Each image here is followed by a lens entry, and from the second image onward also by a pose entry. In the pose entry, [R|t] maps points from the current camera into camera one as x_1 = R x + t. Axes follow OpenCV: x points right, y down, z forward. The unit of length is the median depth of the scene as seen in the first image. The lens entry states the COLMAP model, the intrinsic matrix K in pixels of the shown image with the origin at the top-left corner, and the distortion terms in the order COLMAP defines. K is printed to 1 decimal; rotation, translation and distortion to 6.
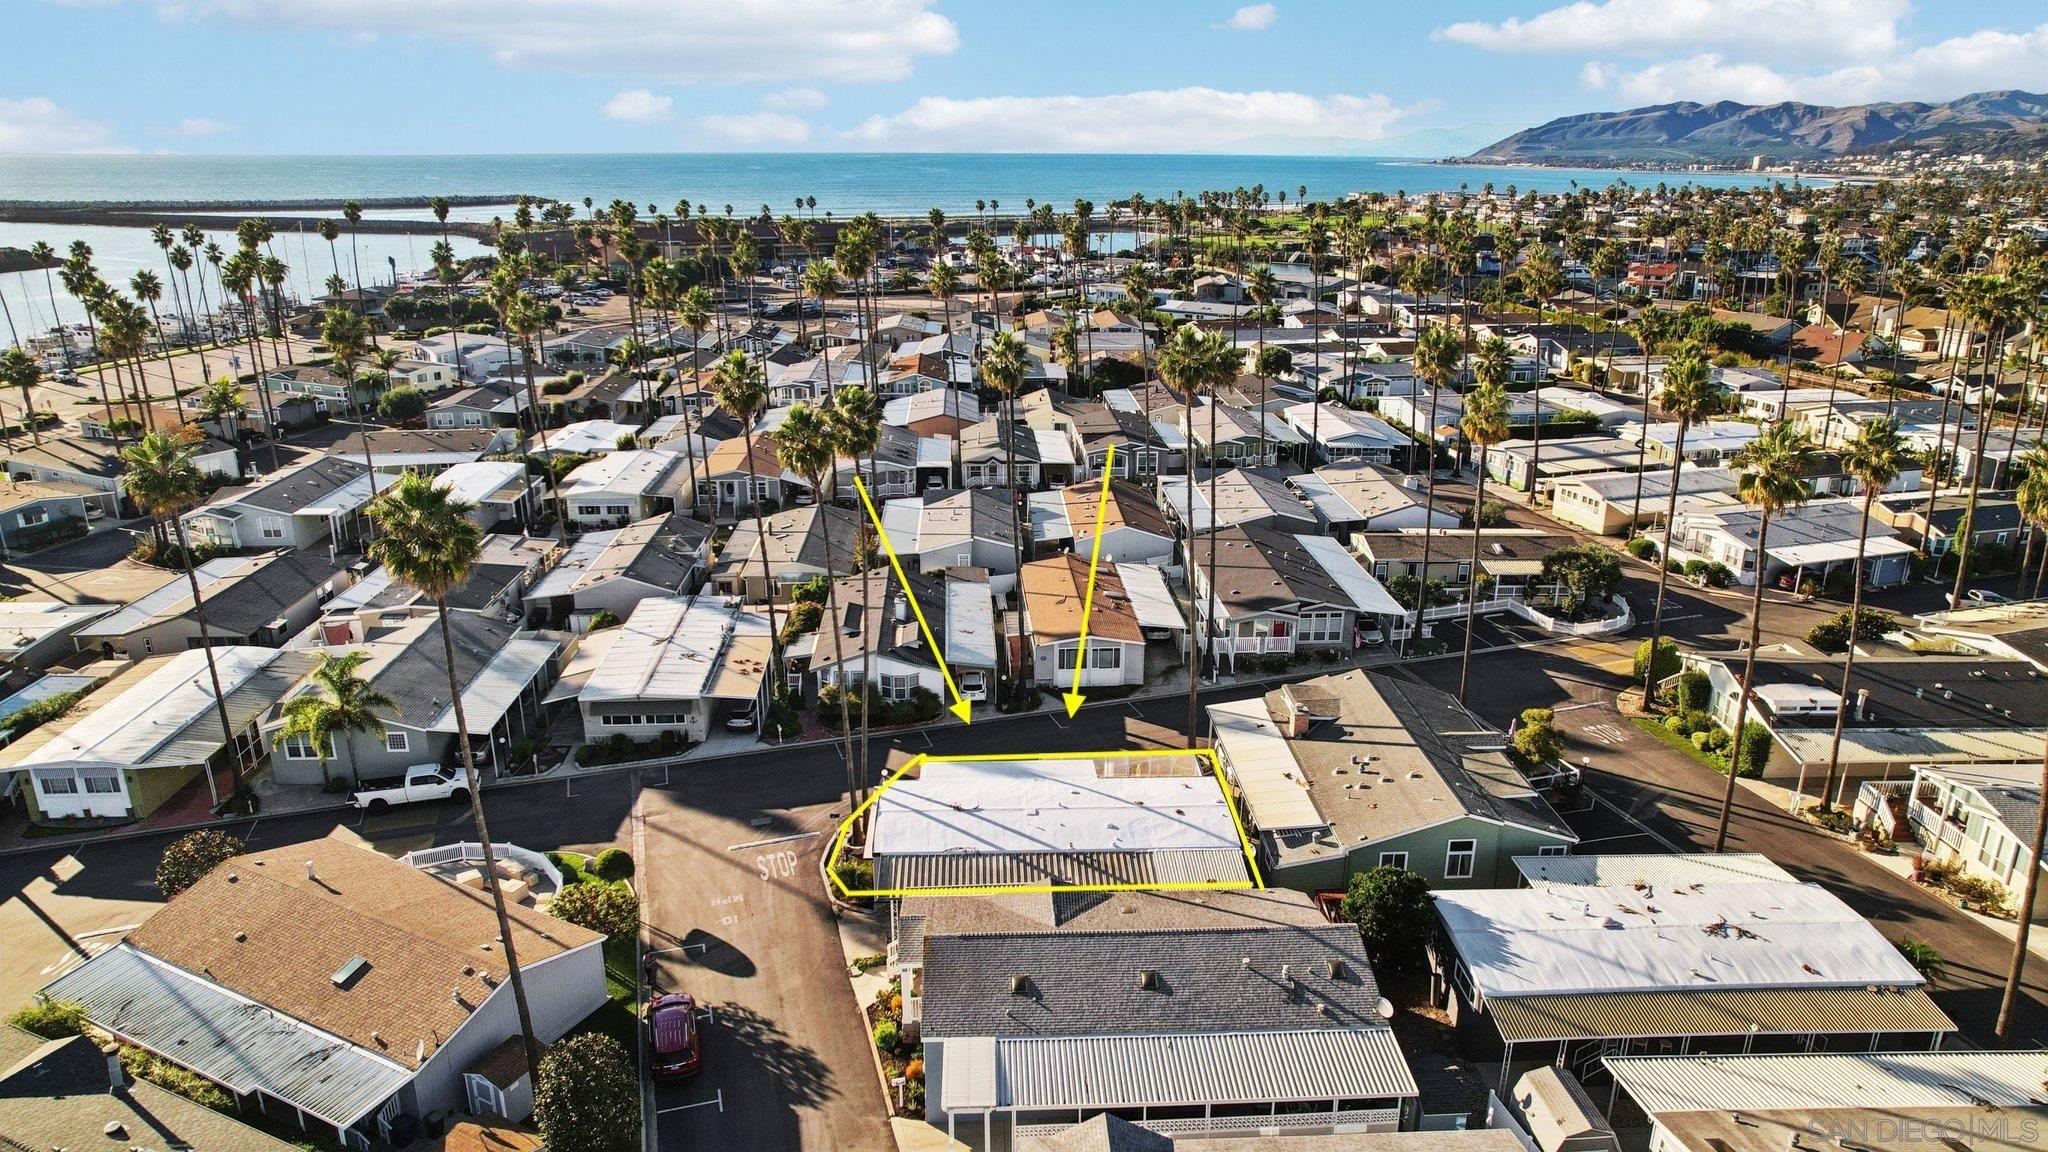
lens RADIAL K [[1323.1, 0, 1024.0], [0, 1323.1, 576.0], [0, 0, 1]] dist [-0.072075, 0.069680]
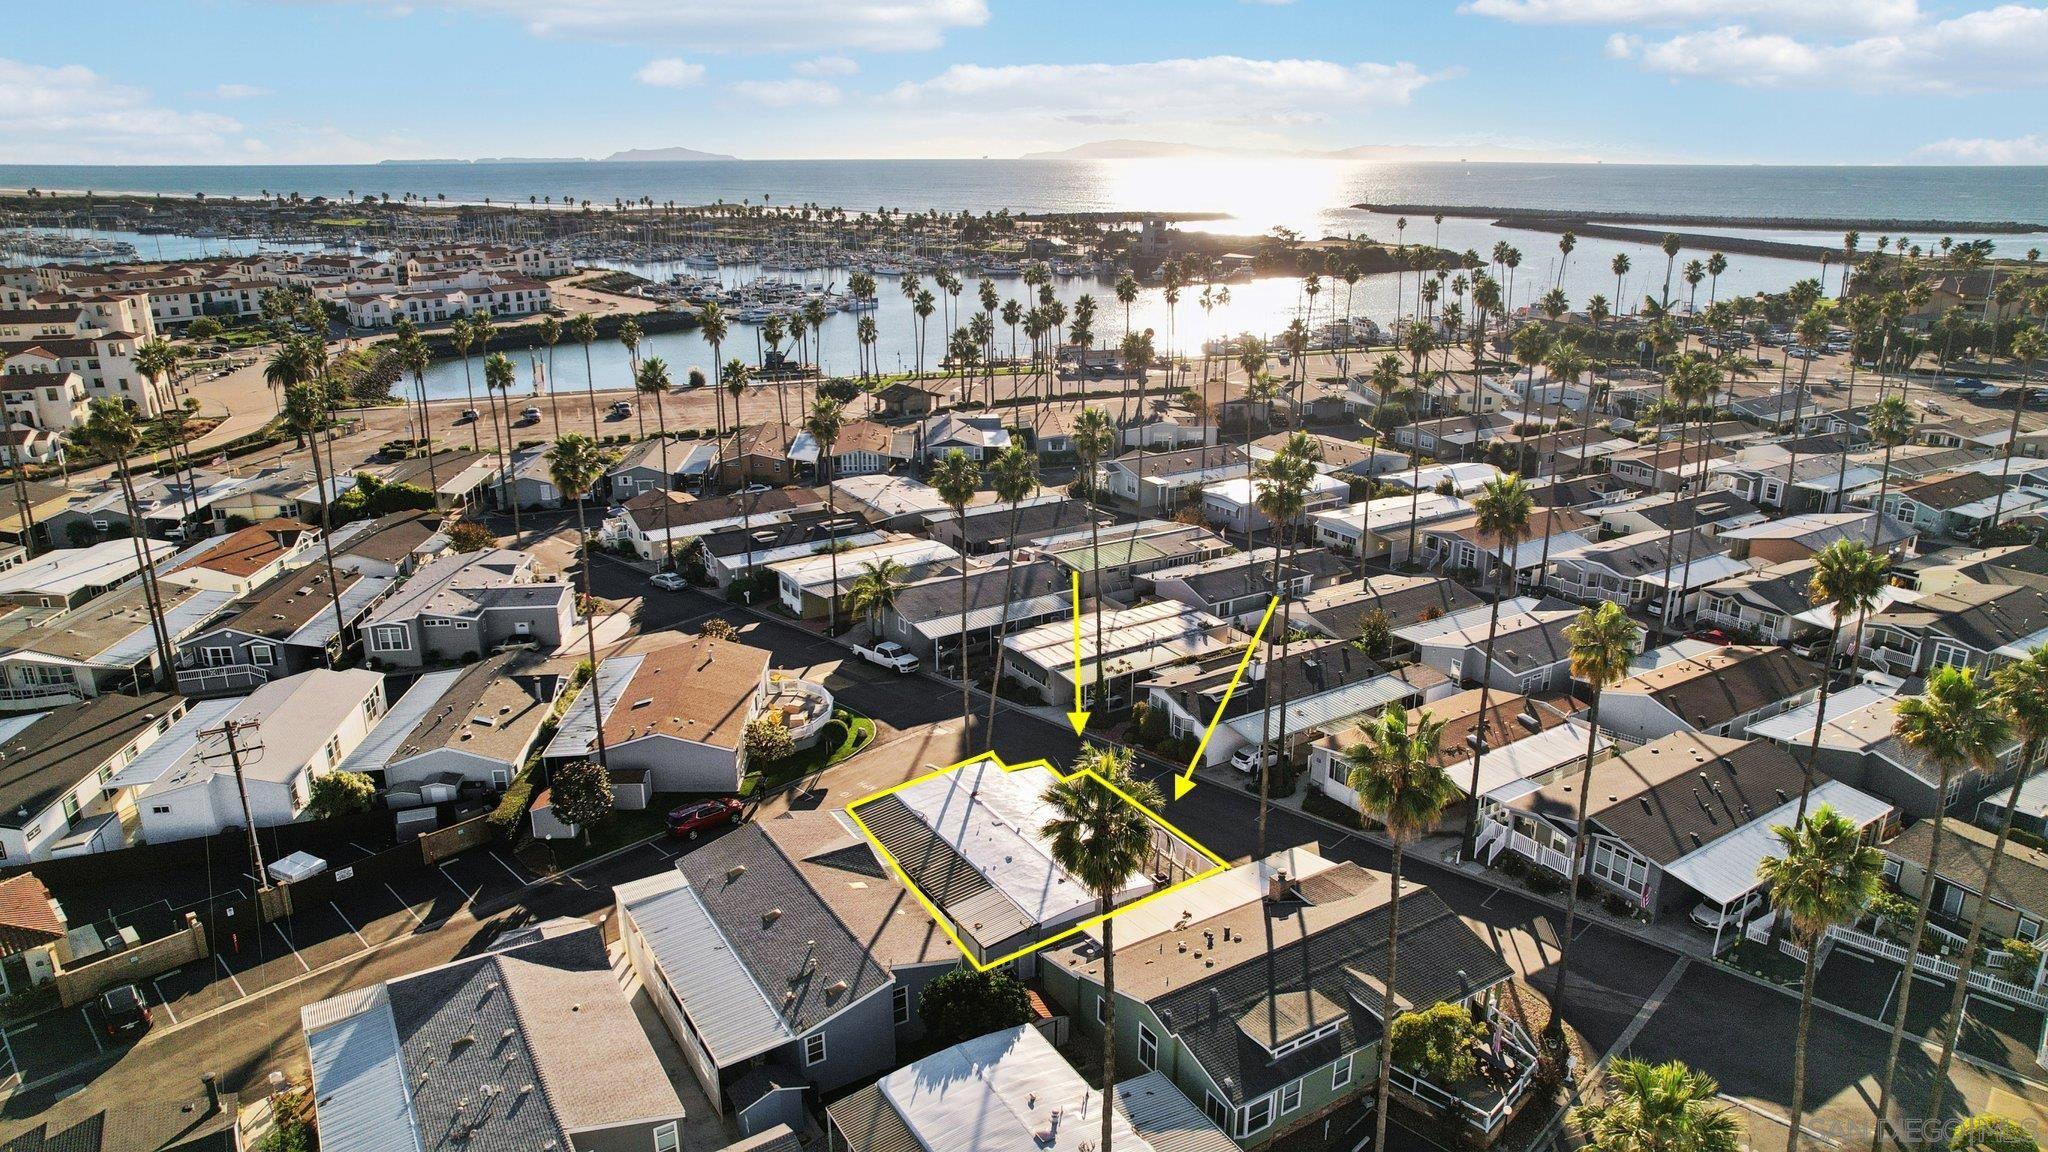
lens RADIAL K [[1323.1, 0, 1024.0], [0, 1323.1, 576.0], [0, 0, 1]] dist [-0.072075, 0.069680]
pose [[0.482892, 0.265642, -0.834415, 0.718470], [-0.269390, 0.951732, 0.147089, -0.160672], [0.833213, 0.153755, 0.531145, 0.274862]]
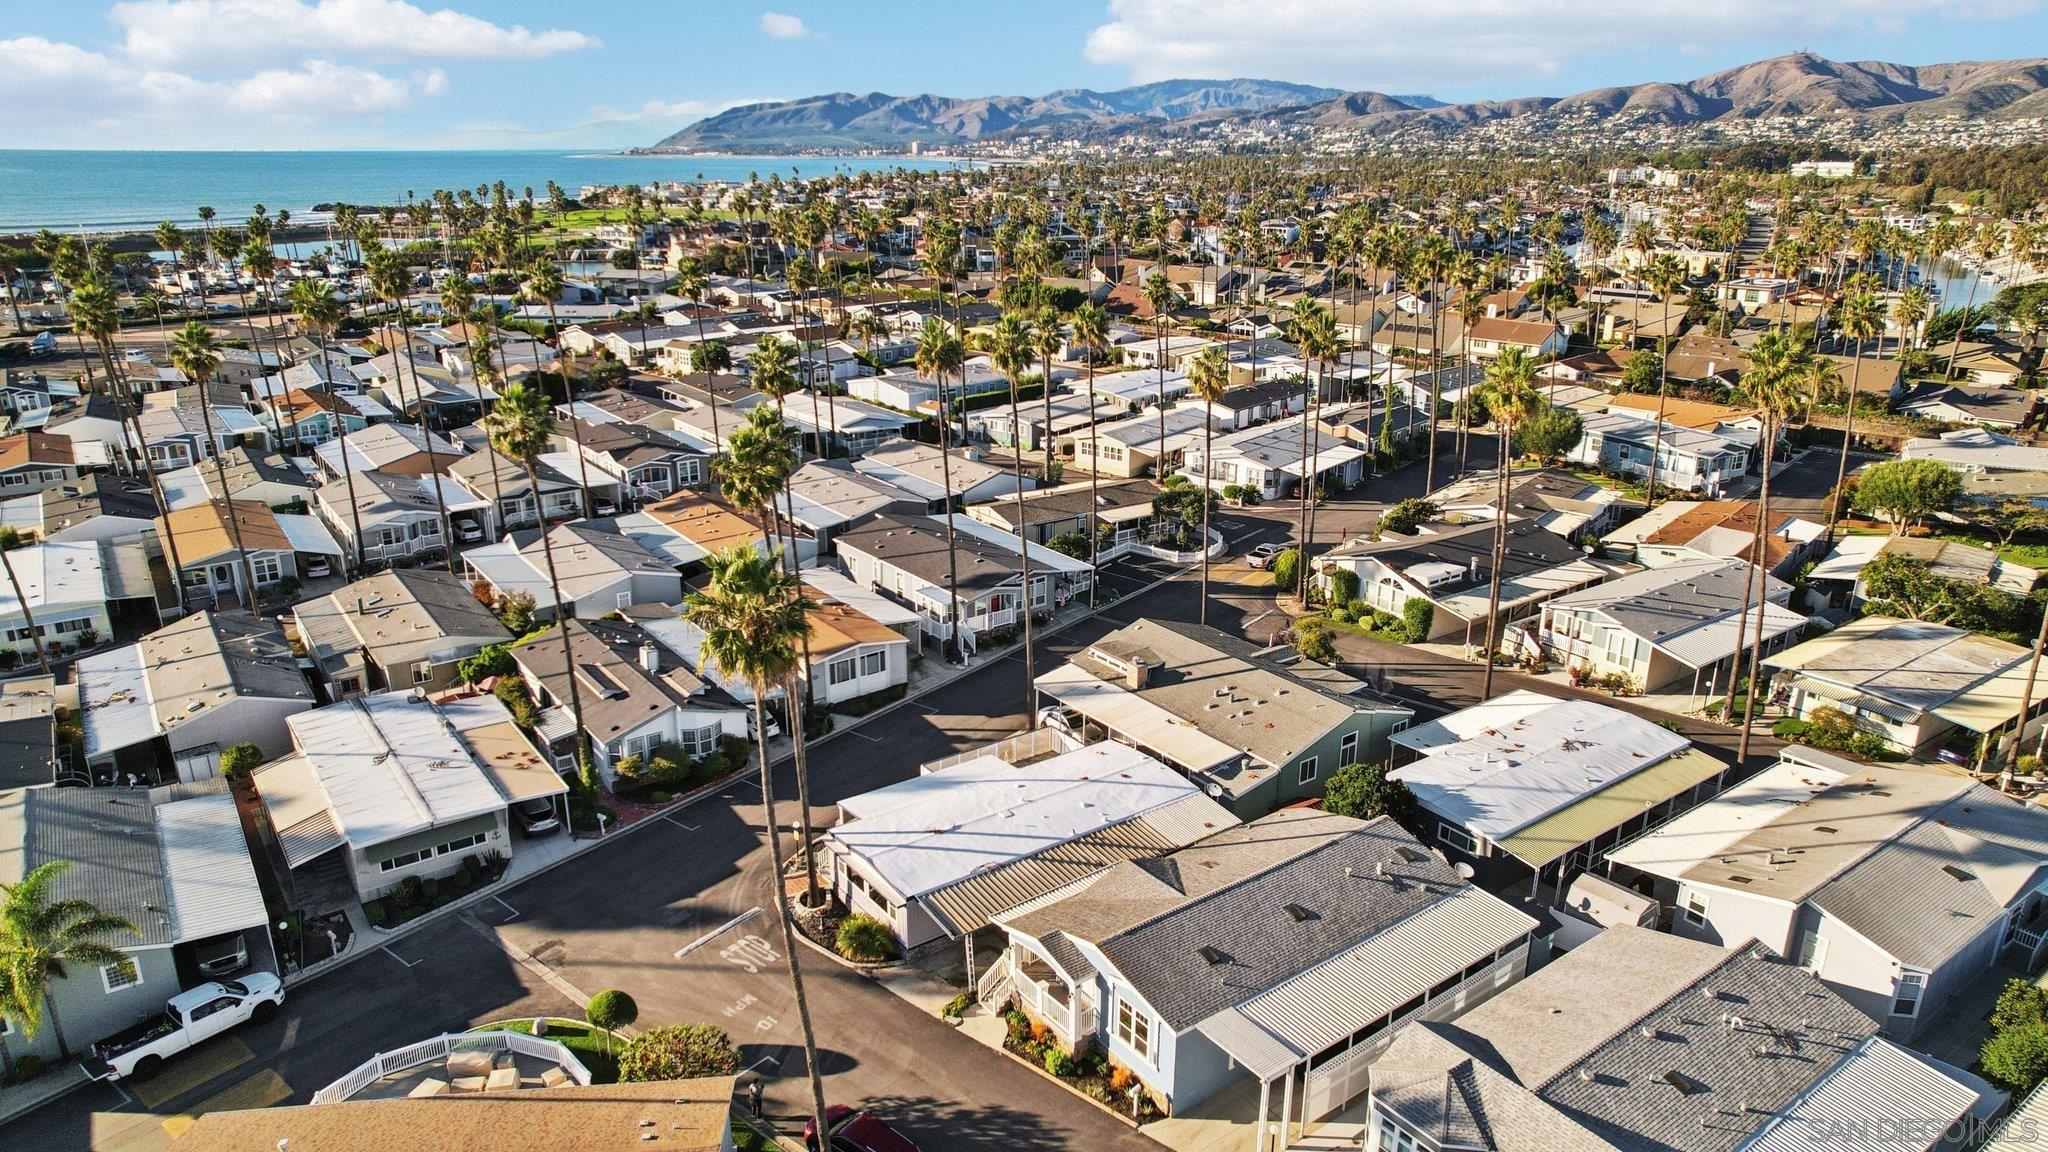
lens RADIAL K [[1338.8, 0, 1033.7], [0, 1338.8, 564.7], [0, 0, 1]] dist [-0.065227, 0.059041]
pose [[0.829772, -0.170116, 0.531544, -0.361137], [0.172929, 0.983908, 0.044939, -0.034039], [-0.530636, 0.054630, 0.845838, 0.106205]]
